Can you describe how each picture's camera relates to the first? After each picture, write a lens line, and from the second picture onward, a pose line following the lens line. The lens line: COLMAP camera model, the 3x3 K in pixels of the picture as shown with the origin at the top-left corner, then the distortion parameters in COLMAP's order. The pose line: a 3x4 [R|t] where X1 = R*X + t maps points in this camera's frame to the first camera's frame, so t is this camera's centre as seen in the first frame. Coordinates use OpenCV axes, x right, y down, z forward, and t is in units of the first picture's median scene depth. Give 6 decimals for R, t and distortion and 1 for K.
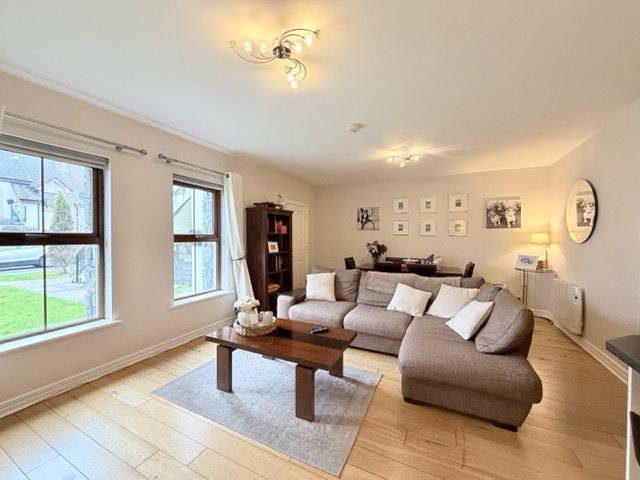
lens RADIAL K [[254.7, 0, 317.9], [0, 254.7, 241.9], [0, 0, 1]] dist [-0.000633, -0.000444]
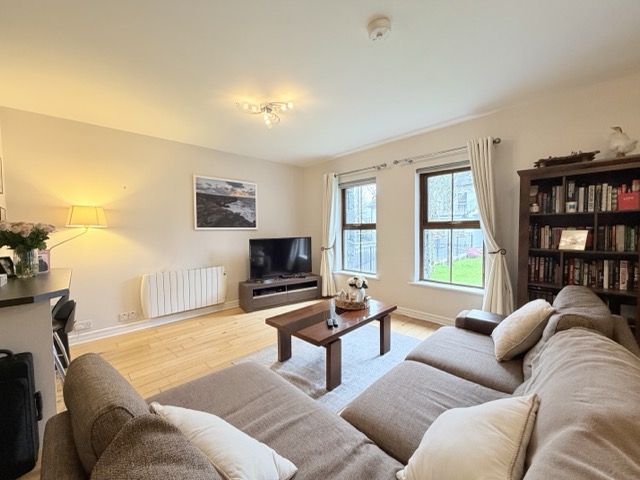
lens RADIAL K [[254.7, 0, 318.7], [0, 254.7, 240.7], [0, 0, 1]] dist [-0.000633, -0.000444]
pose [[-0.332572, 0.046590, -0.941926, 0.490132], [-0.006112, 0.998652, 0.051554, -0.001079], [0.943058, 0.022902, -0.331839, 0.695906]]
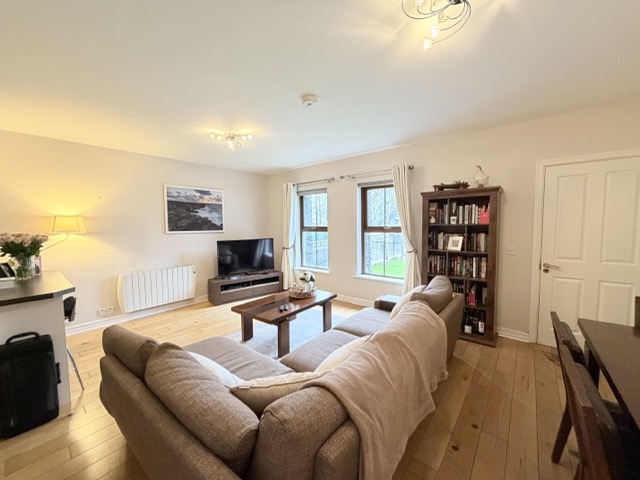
lens RADIAL K [[254.7, 0, 319.0], [0, 254.7, 241.1], [0, 0, 1]] dist [-0.000633, -0.000444]
pose [[-0.221540, 0.068752, -0.972725, 0.630975], [-0.006699, 0.997381, 0.072020, -0.036237], [0.975128, 0.022471, -0.220499, 0.793198]]
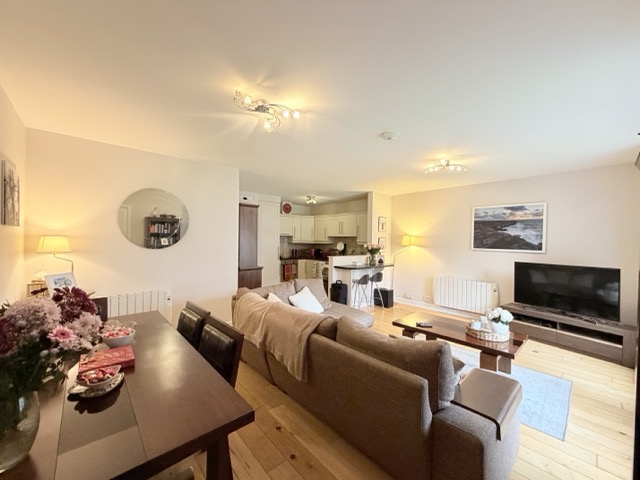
lens RADIAL K [[254.7, 0, 317.6], [0, 254.7, 241.3], [0, 0, 1]] dist [-0.000633, -0.000444]
pose [[-0.927755, -0.019853, 0.372661, 0.019405], [-0.012576, 0.999680, 0.021947, -0.044473], [-0.372977, 0.015675, -0.927708, 1.296243]]
